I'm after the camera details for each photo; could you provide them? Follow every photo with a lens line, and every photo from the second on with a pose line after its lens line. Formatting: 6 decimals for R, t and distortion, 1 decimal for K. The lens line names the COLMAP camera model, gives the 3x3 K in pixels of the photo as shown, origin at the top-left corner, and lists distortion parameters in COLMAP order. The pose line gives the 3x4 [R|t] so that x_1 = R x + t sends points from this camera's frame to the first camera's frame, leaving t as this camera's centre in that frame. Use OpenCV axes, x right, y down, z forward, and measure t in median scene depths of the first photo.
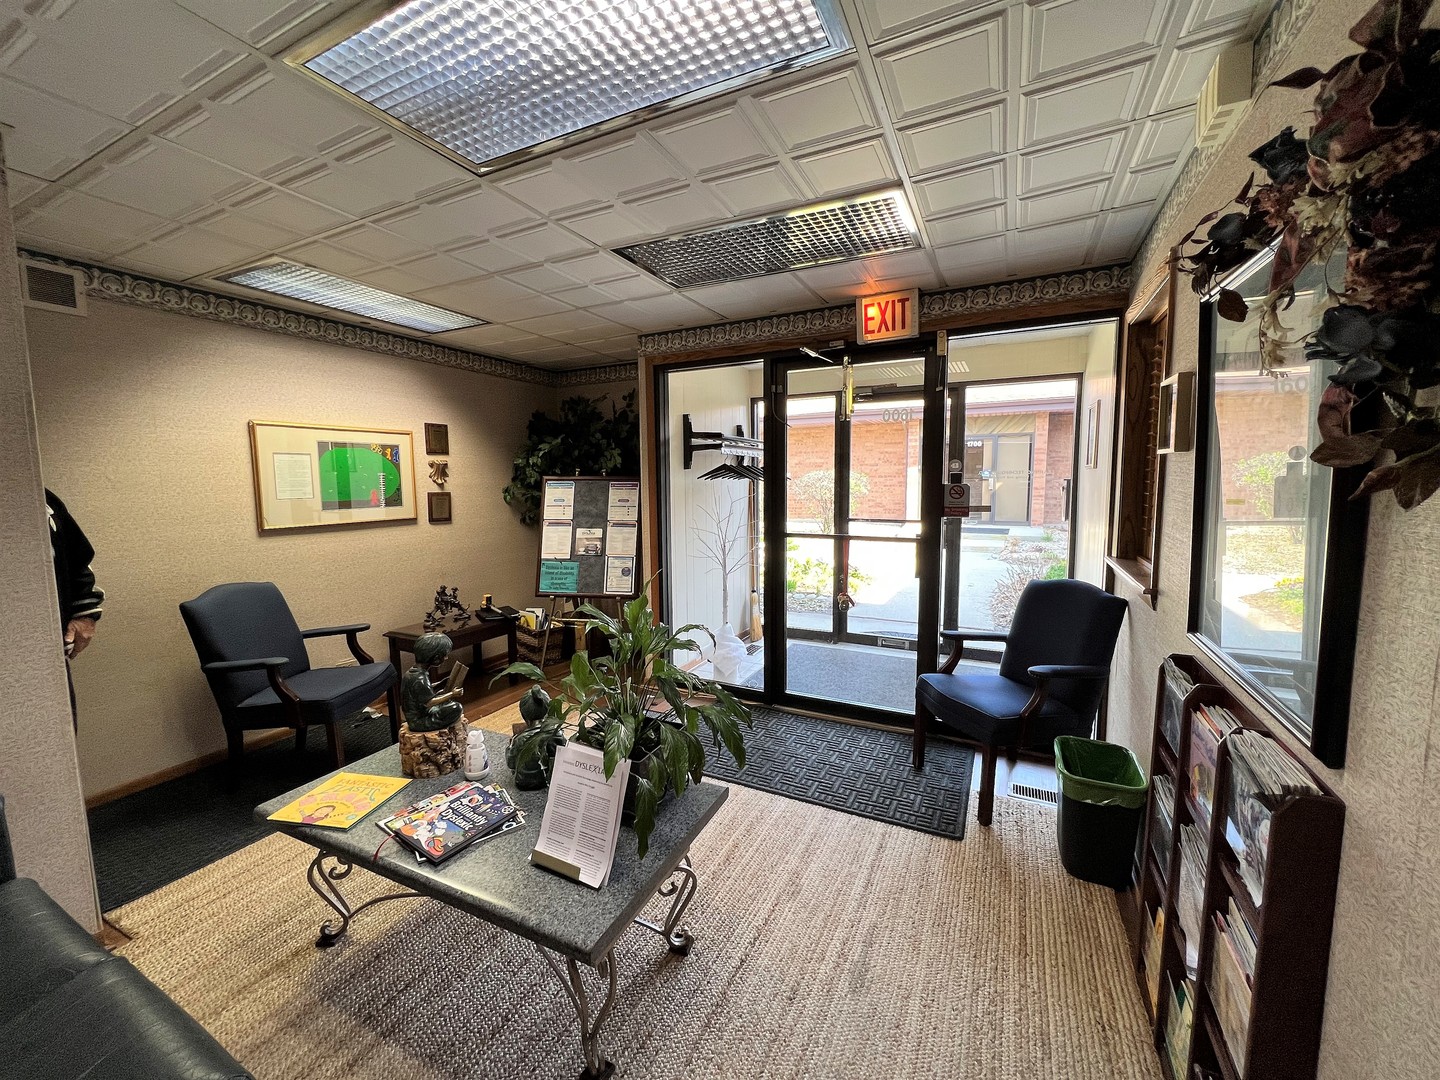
lens RADIAL K [[574.6, 0, 715.4], [0, 574.6, 537.4], [0, 0, 1]] dist [-0.000437, 0.000141]
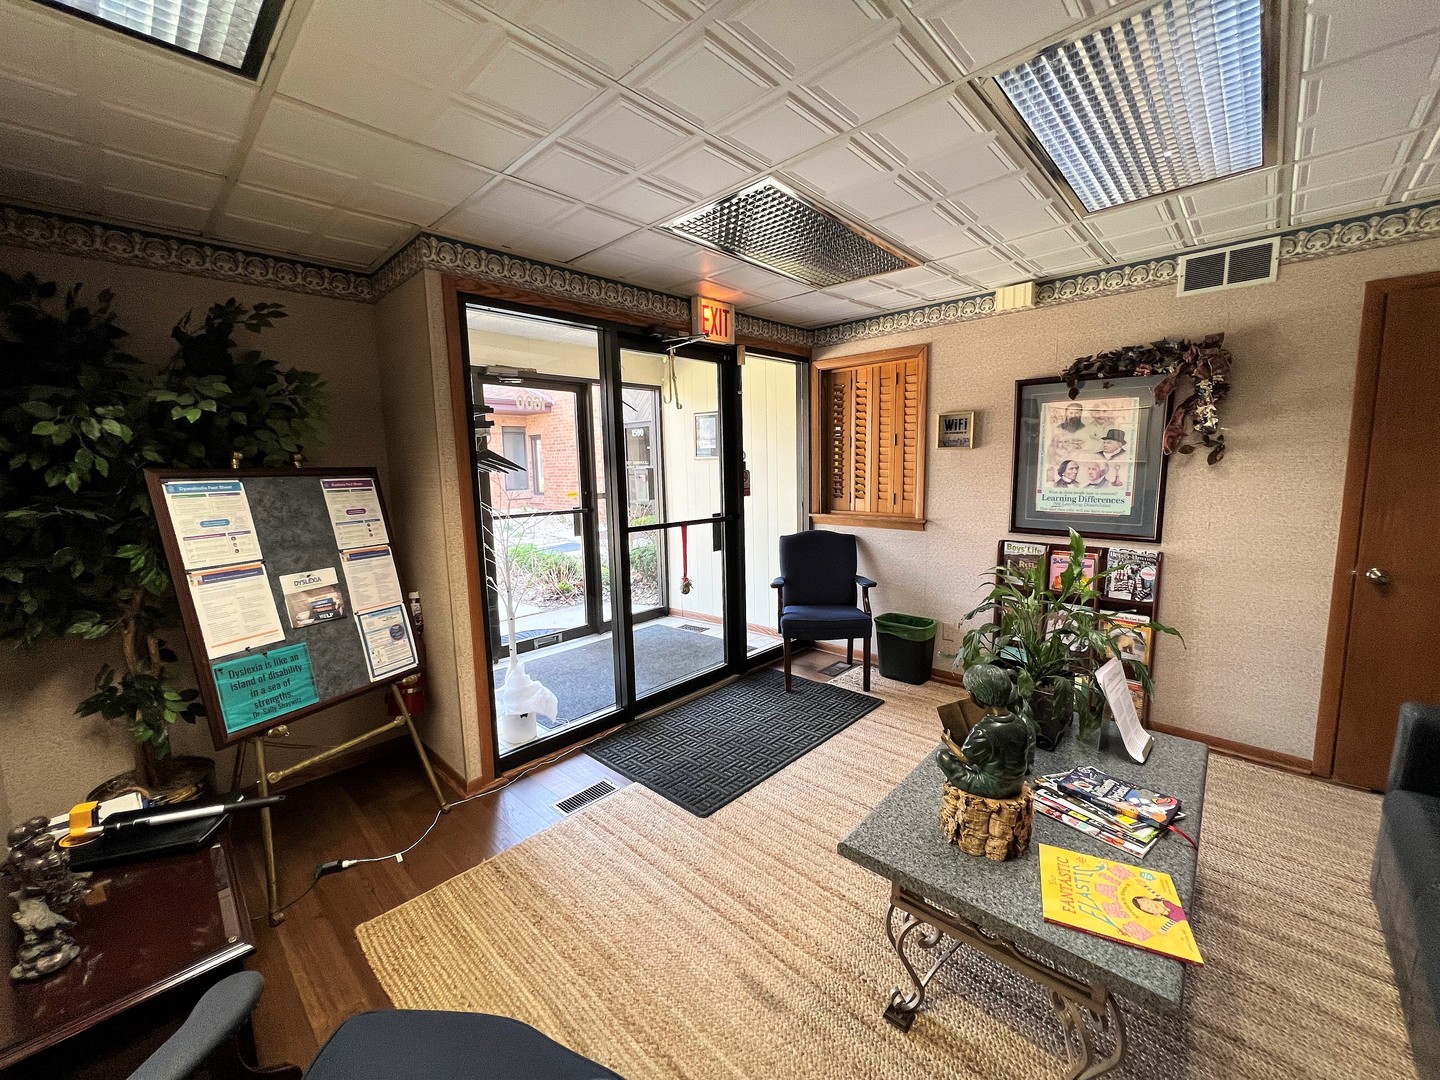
lens RADIAL K [[574.6, 0, 715.4], [0, 574.6, 537.4], [0, 0, 1]] dist [-0.000437, 0.000141]
pose [[0.288809, -0.120824, 0.949732, -0.677149], [0.115015, 0.989199, 0.090869, -0.056915], [-0.950453, 0.082990, 0.299586, 0.577630]]
